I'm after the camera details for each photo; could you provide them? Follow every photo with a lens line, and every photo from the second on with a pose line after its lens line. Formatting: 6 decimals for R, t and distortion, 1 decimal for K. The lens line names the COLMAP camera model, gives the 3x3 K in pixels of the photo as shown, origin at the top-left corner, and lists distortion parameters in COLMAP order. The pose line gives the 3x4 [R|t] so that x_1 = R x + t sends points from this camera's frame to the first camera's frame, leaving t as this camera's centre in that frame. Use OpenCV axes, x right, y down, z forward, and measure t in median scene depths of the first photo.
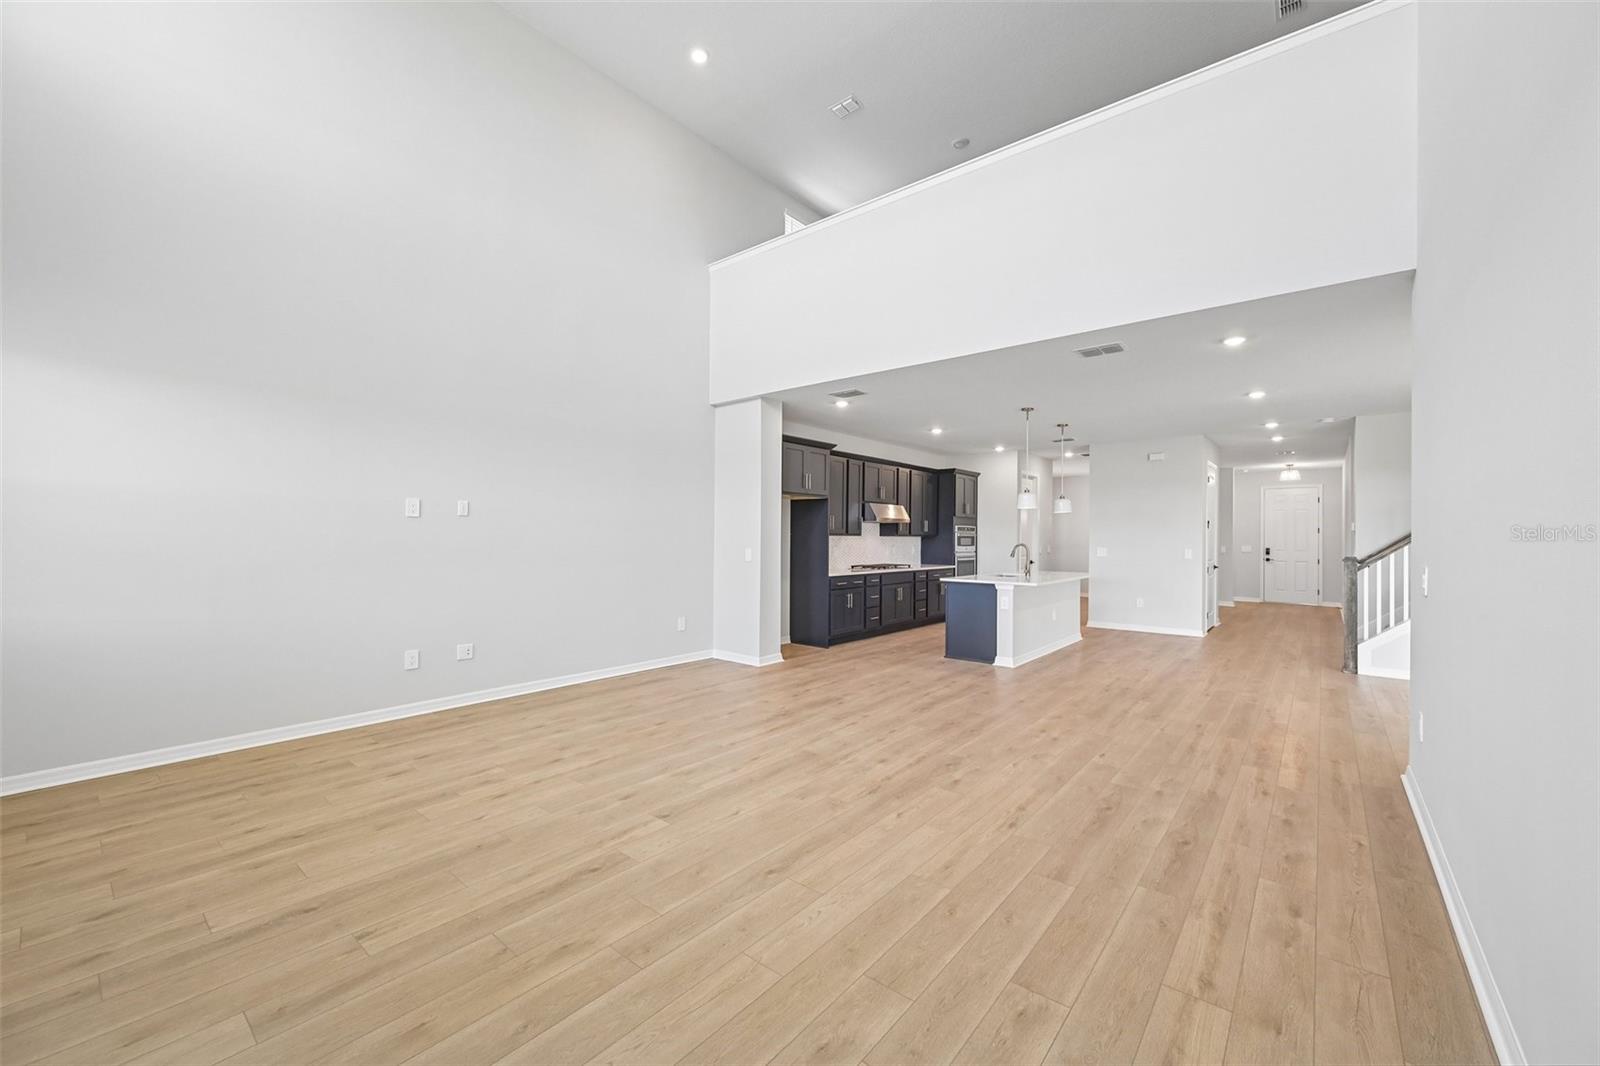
lens RADIAL K [[633.4, 0, 799.2], [0, 633.4, 533.2], [0, 0, 1]] dist [0.009028, 0.000048]
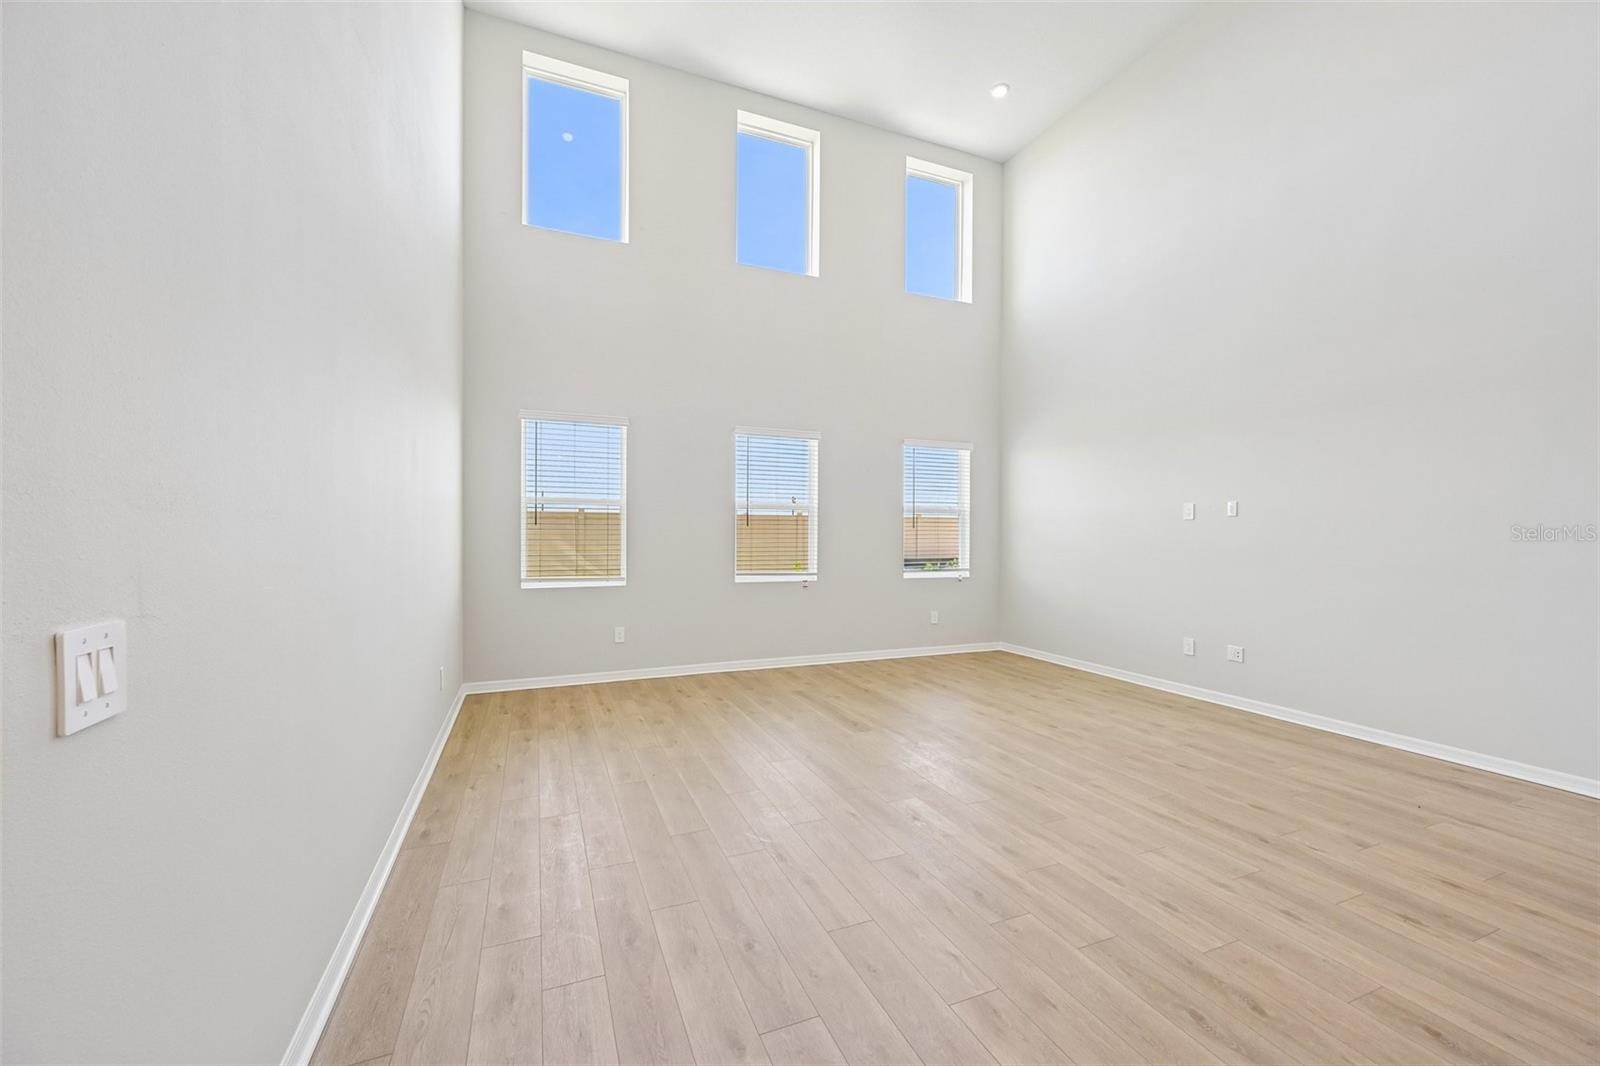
lens RADIAL K [[633.4, 0, 803.2], [0, 633.4, 542.2], [0, 0, 1]] dist [0.009028, 0.000048]
pose [[-0.461527, 0.001671, -0.887125, 0.815803], [-0.001191, 0.999996, 0.002503, 0.013886], [0.887125, 0.002212, -0.461523, 1.059308]]
